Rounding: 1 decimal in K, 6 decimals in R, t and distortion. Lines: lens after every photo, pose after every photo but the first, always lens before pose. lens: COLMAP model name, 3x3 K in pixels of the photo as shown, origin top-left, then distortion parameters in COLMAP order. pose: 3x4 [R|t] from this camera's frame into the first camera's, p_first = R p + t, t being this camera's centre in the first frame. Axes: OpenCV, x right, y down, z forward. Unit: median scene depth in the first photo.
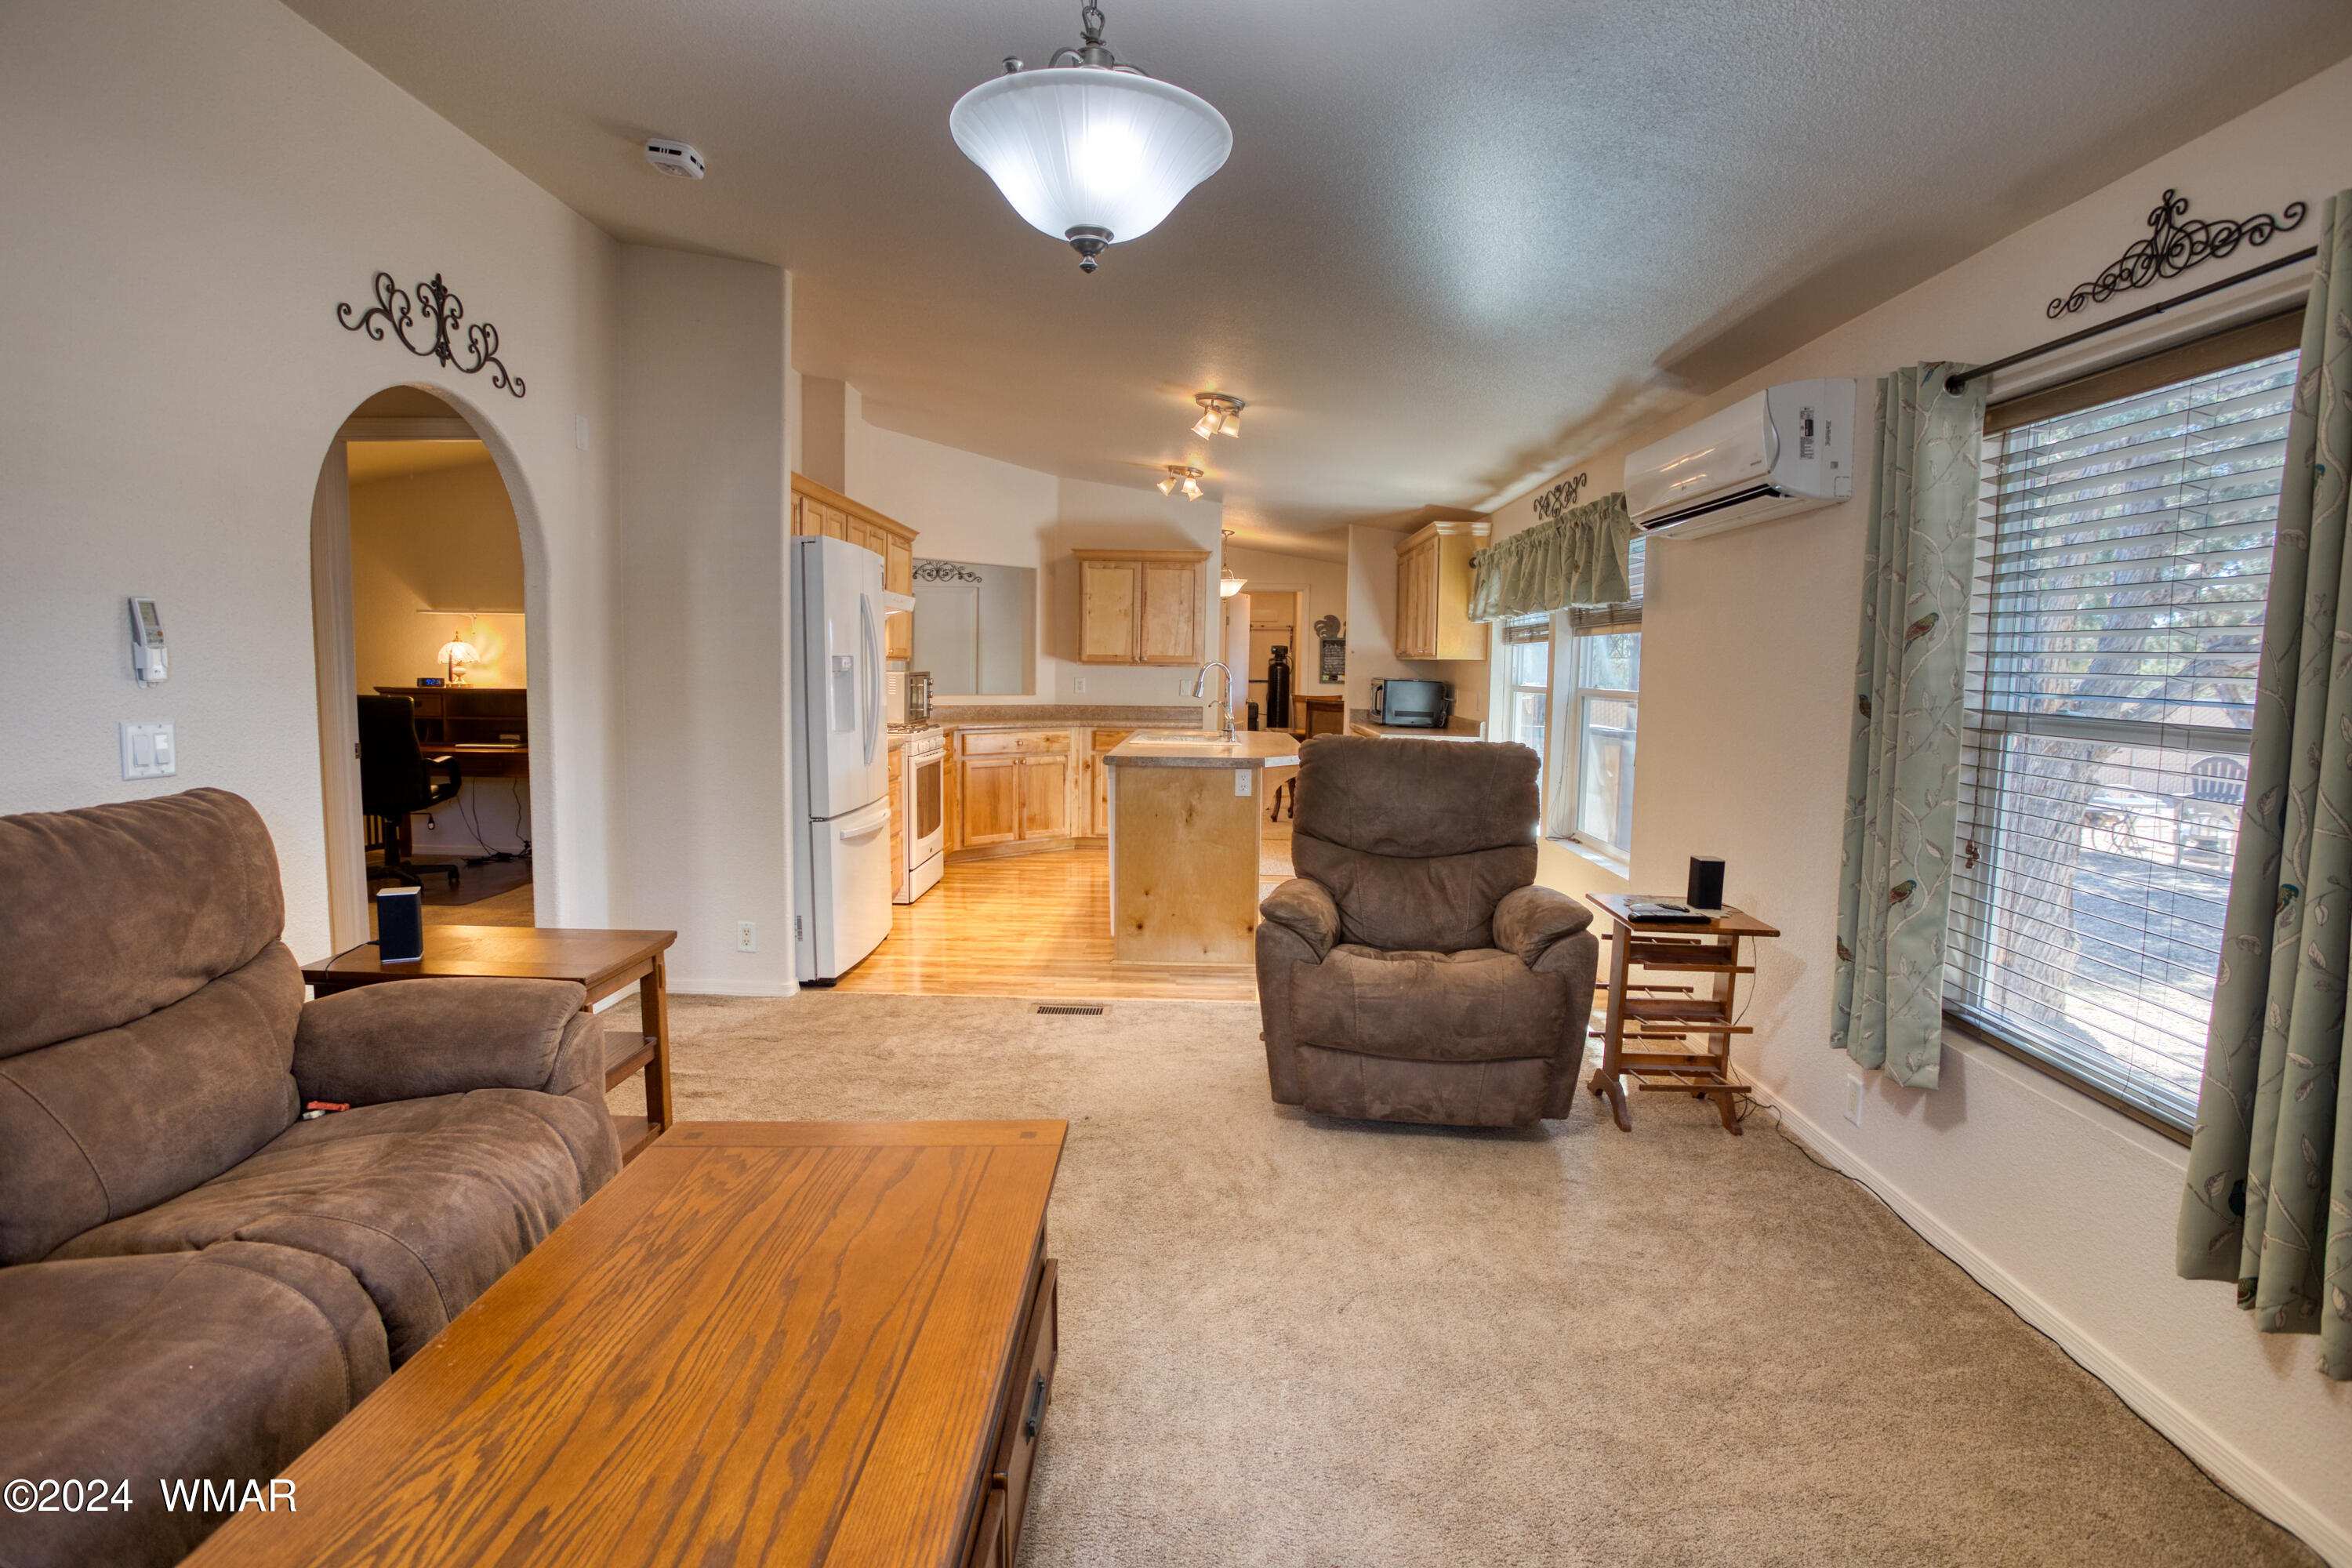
lens RADIAL K [[1175.9, 0, 1176.0], [0, 1175.9, 784.0], [0, 0, 1]] dist [-0.000499, -0.000156]
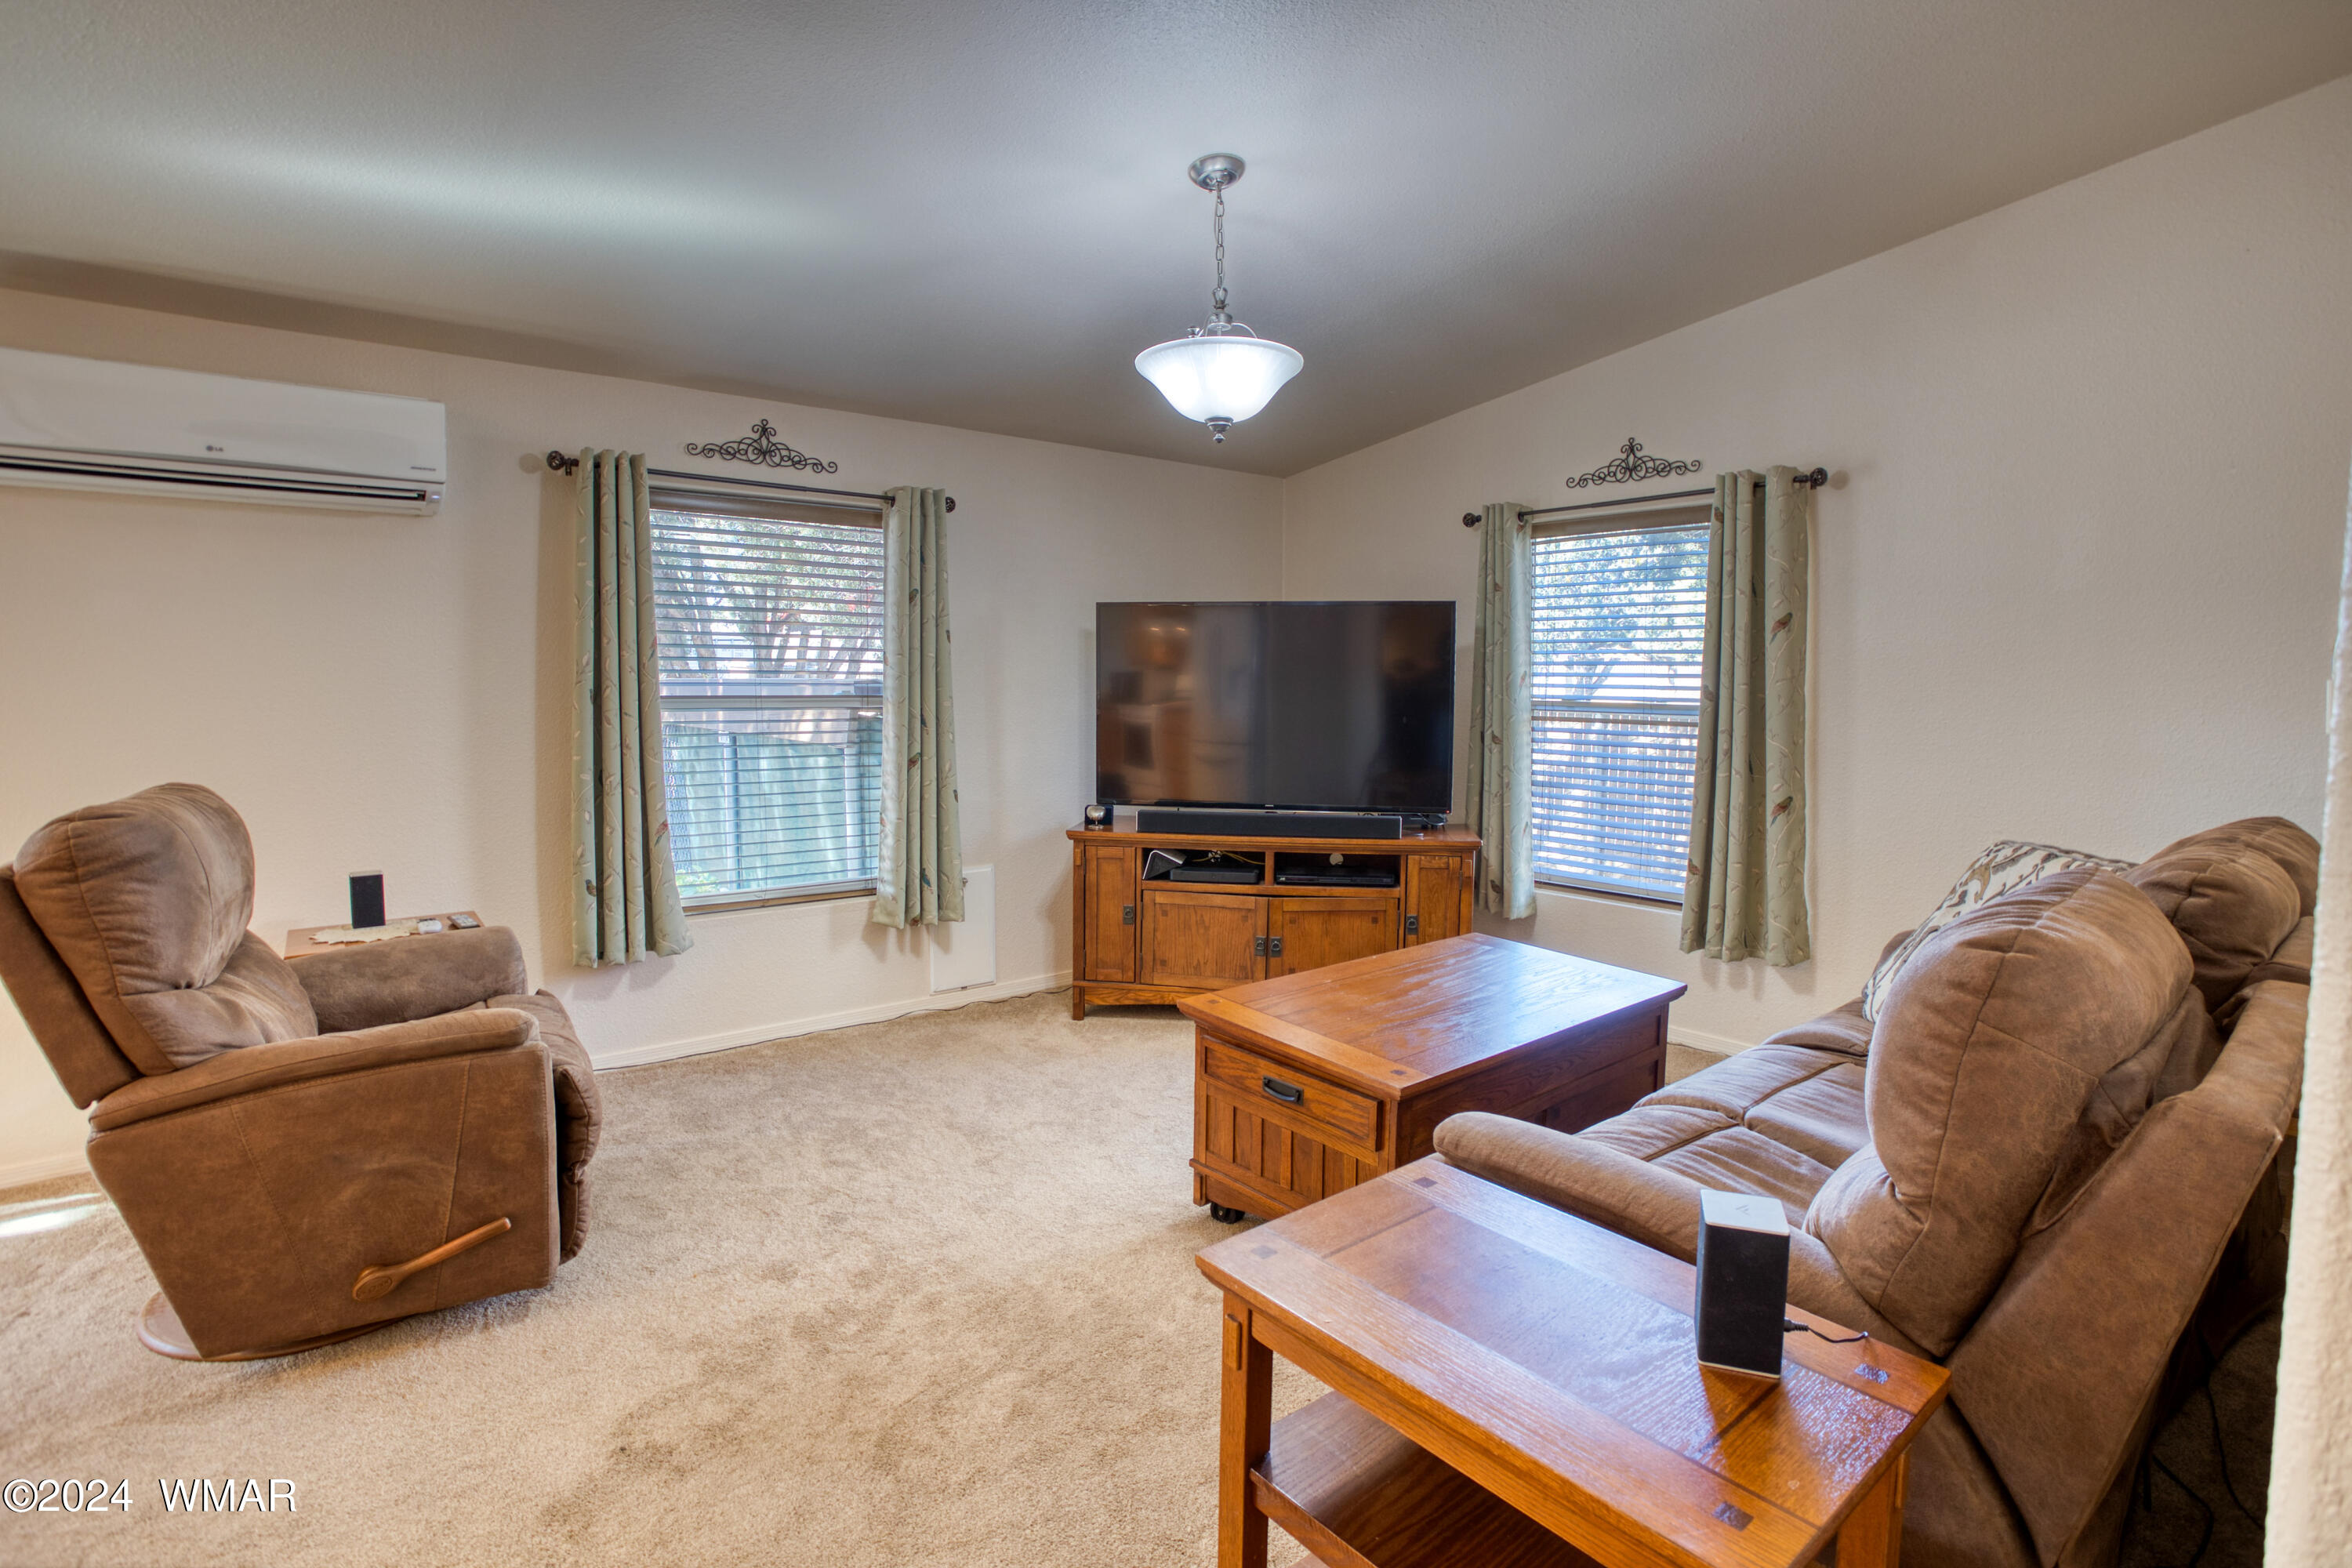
lens RADIAL K [[1175.9, 0, 1176.0], [0, 1175.9, 784.0], [0, 0, 1]] dist [-0.000499, -0.000156]
pose [[-0.646067, -0.092074, 0.757706, -1.026252], [0.068041, 0.981798, 0.177321, -0.199094], [-0.760242, 0.166116, -0.628043, 1.669380]]
